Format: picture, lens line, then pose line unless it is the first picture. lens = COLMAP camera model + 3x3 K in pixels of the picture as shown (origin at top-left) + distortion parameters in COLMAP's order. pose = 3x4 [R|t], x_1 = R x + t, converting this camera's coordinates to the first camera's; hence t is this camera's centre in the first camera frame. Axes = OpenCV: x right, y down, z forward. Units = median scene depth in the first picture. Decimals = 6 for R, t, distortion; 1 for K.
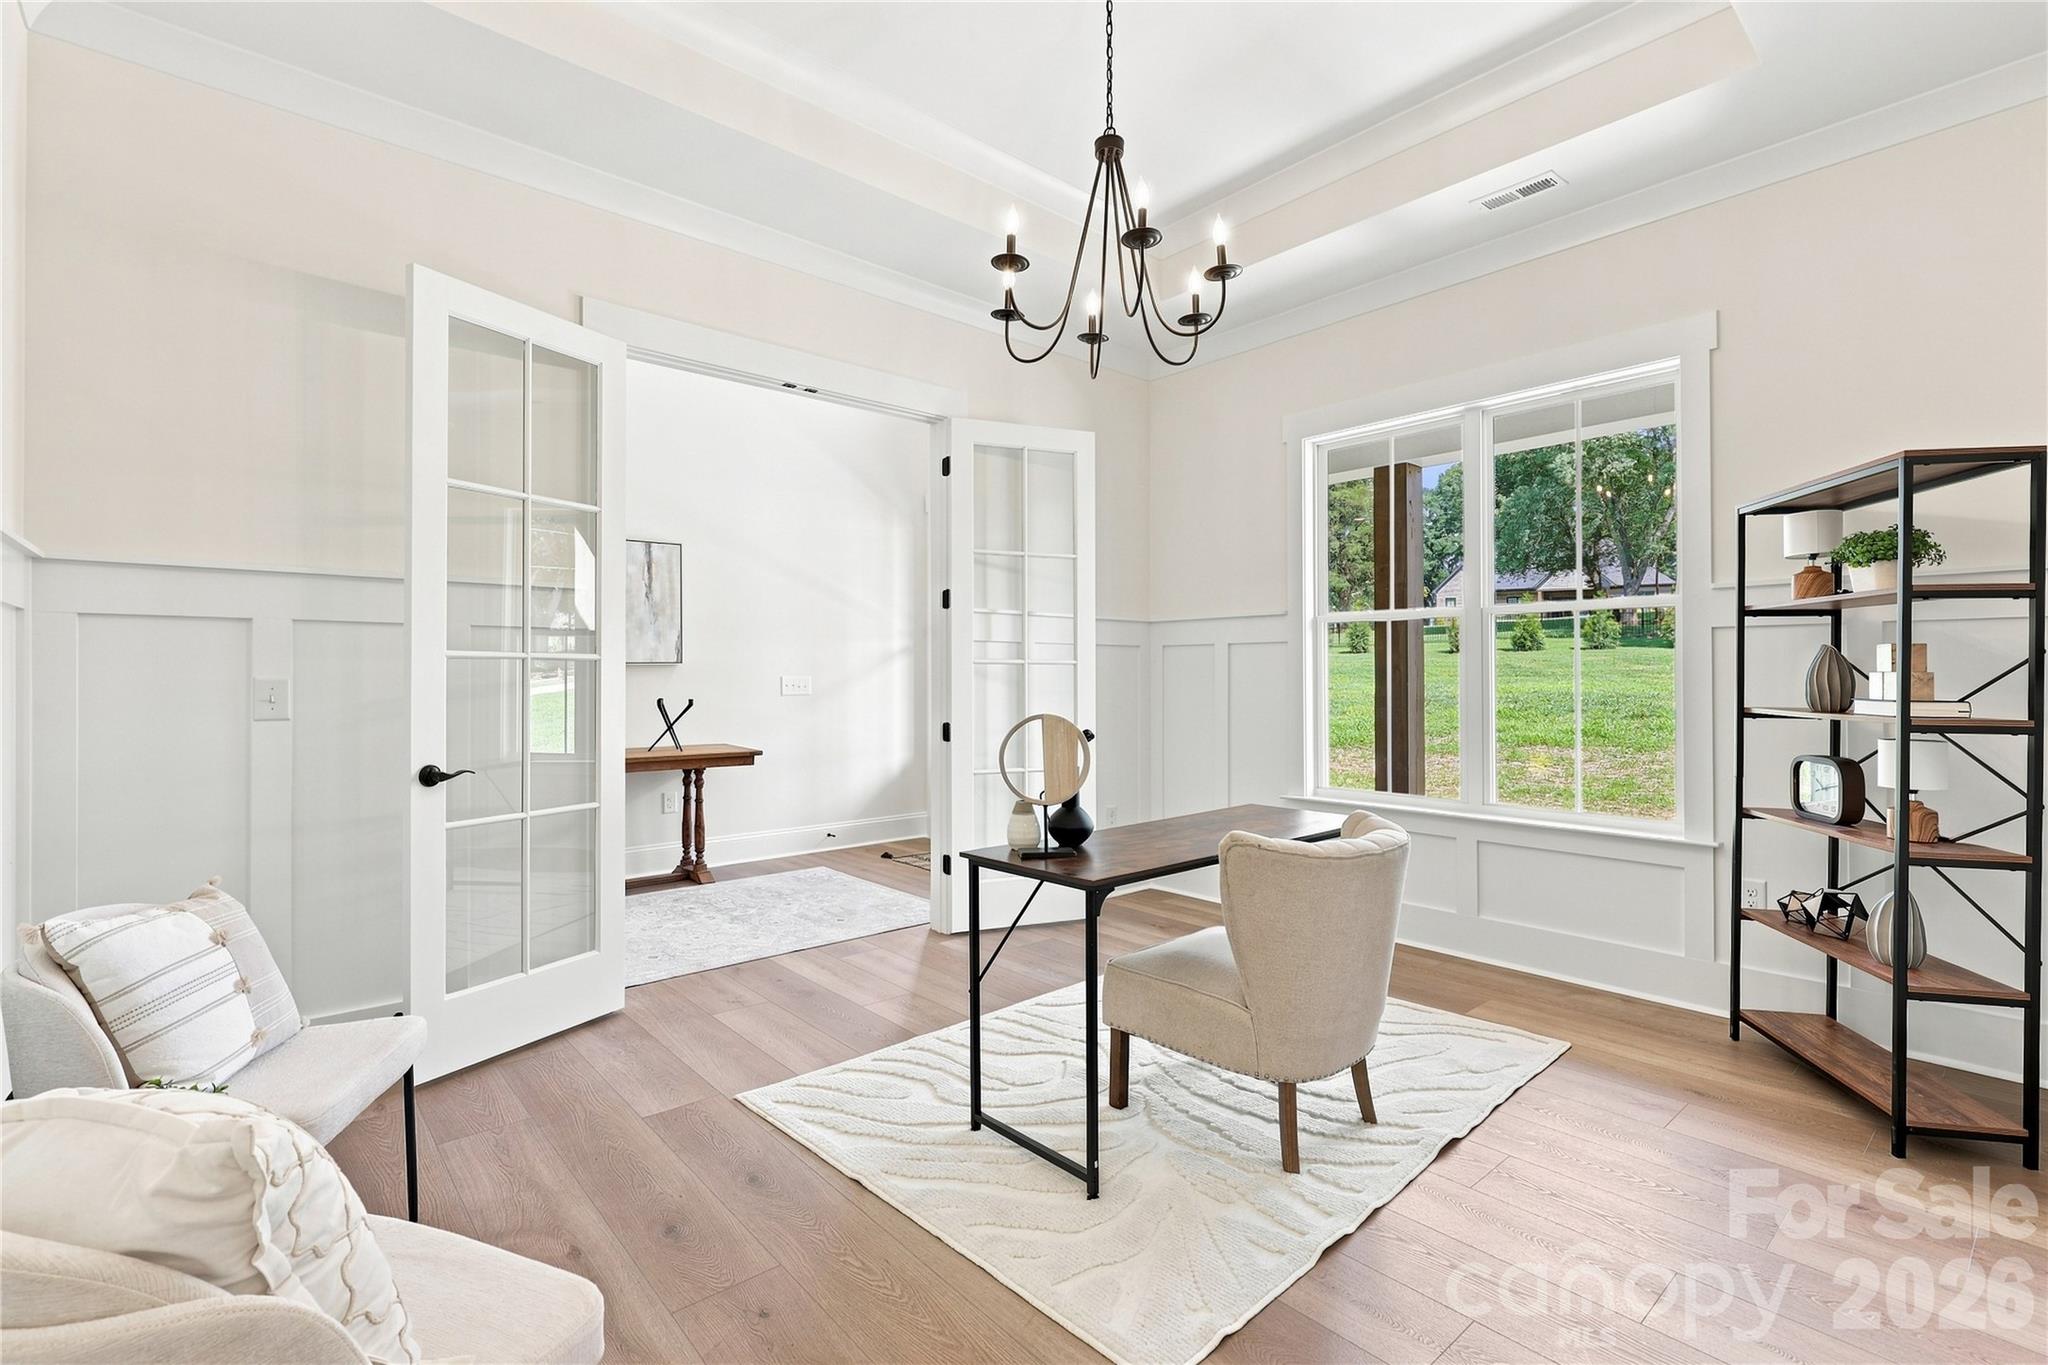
lens RADIAL K [[925.3, 0, 1023.5], [0, 925.3, 681.1], [0, 0, 1]] dist [-0.001261, -0.000089]
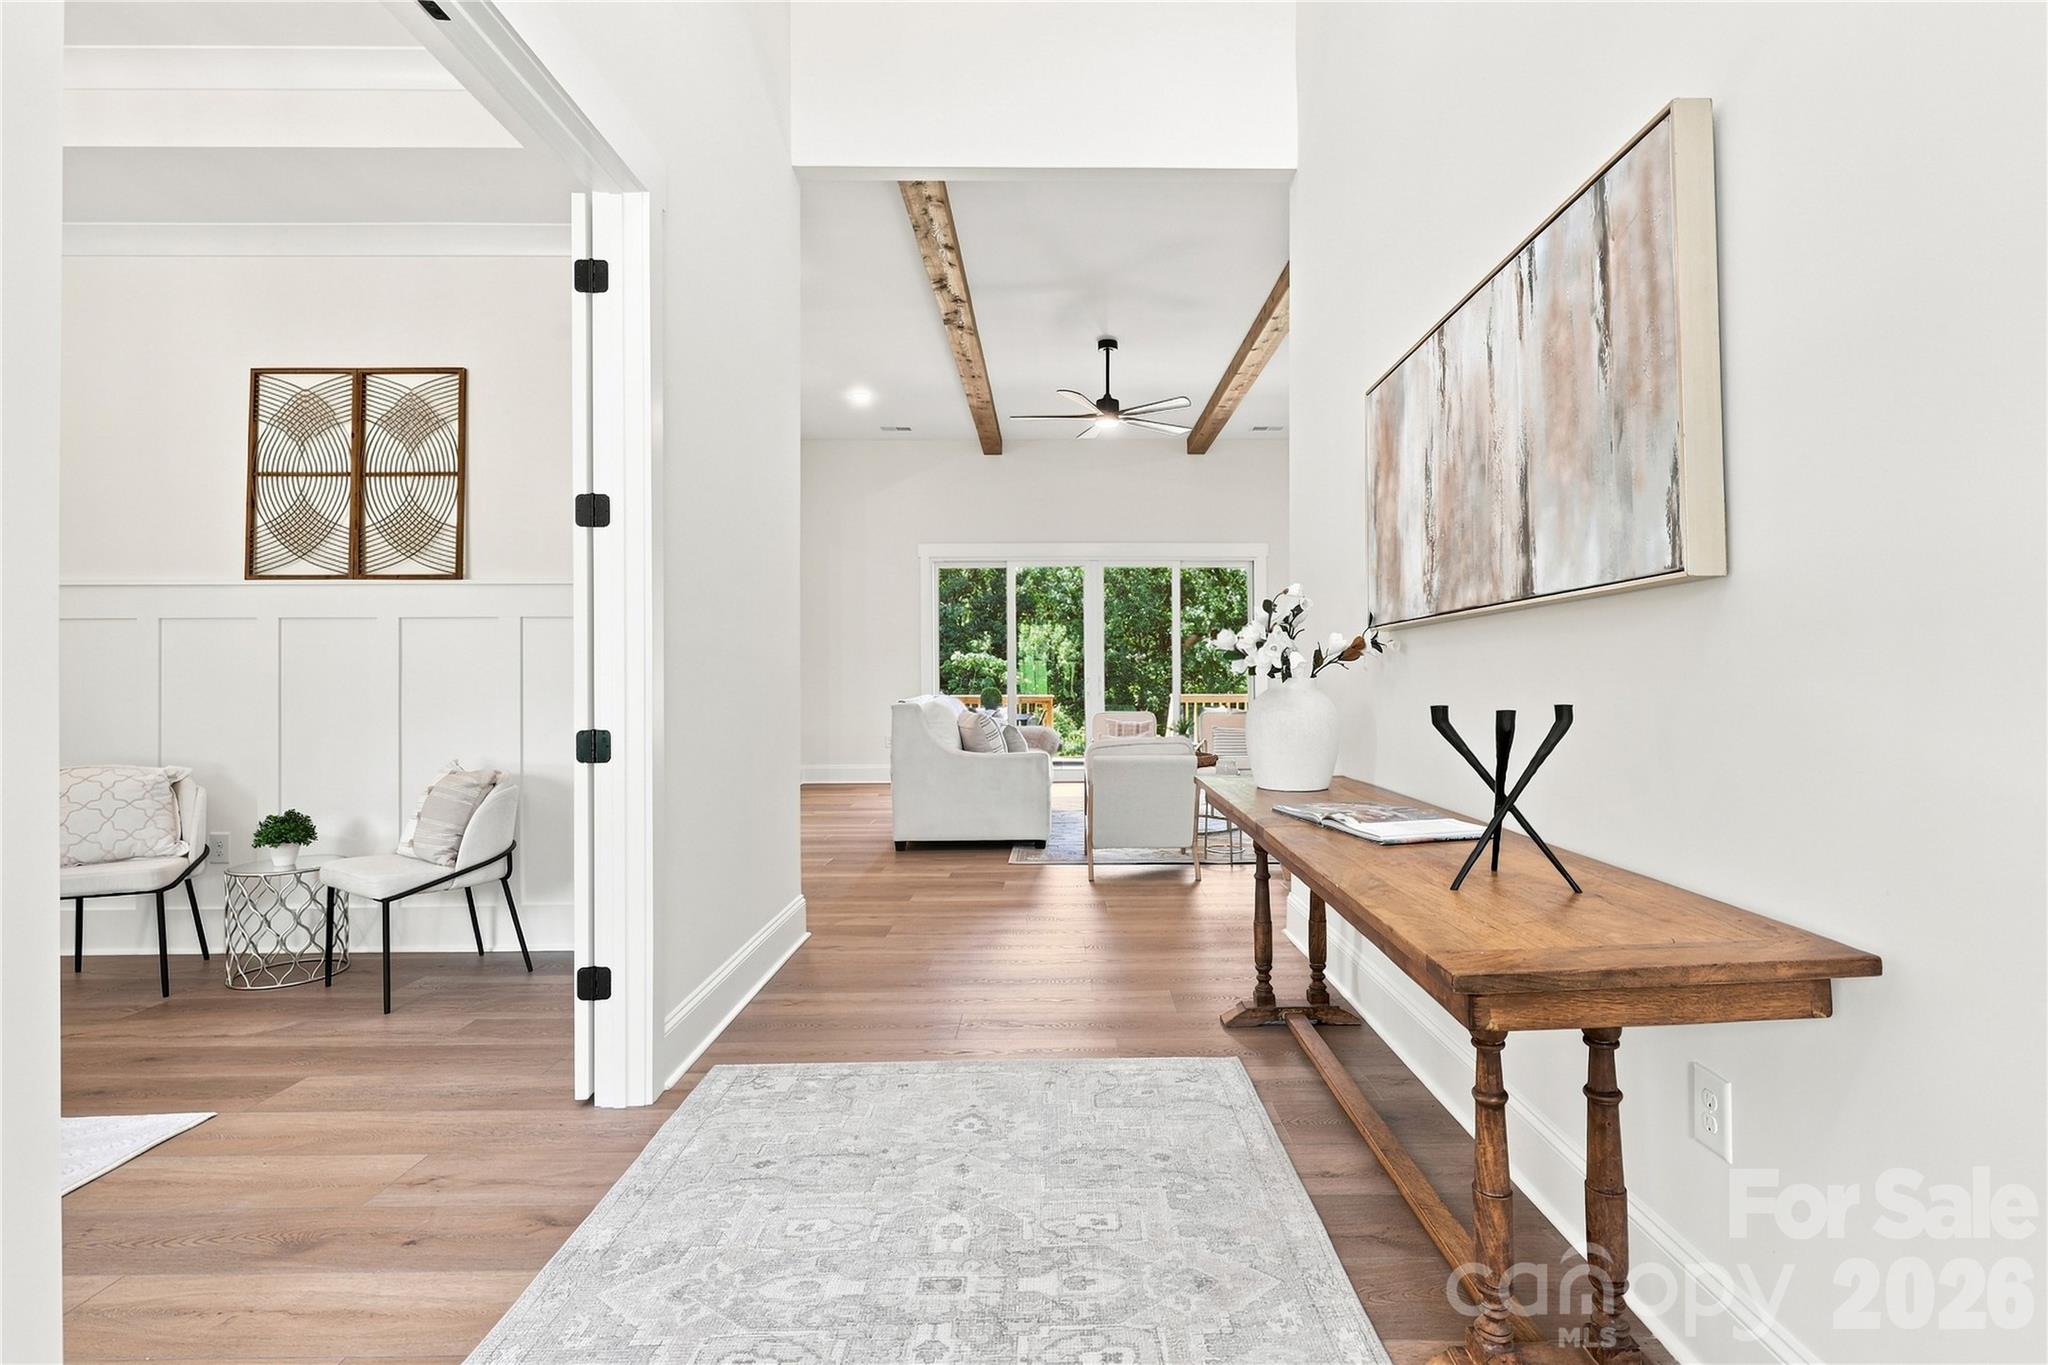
lens RADIAL K [[925.3, 0, 1022.3], [0, 925.3, 682.1], [0, 0, 1]] dist [-0.001261, -0.000089]
pose [[-0.654947, -0.005314, -0.755656, -0.067116], [0.002313, 0.999956, -0.009037, 0.014004], [0.755671, -0.007667, -0.654906, 1.112663]]
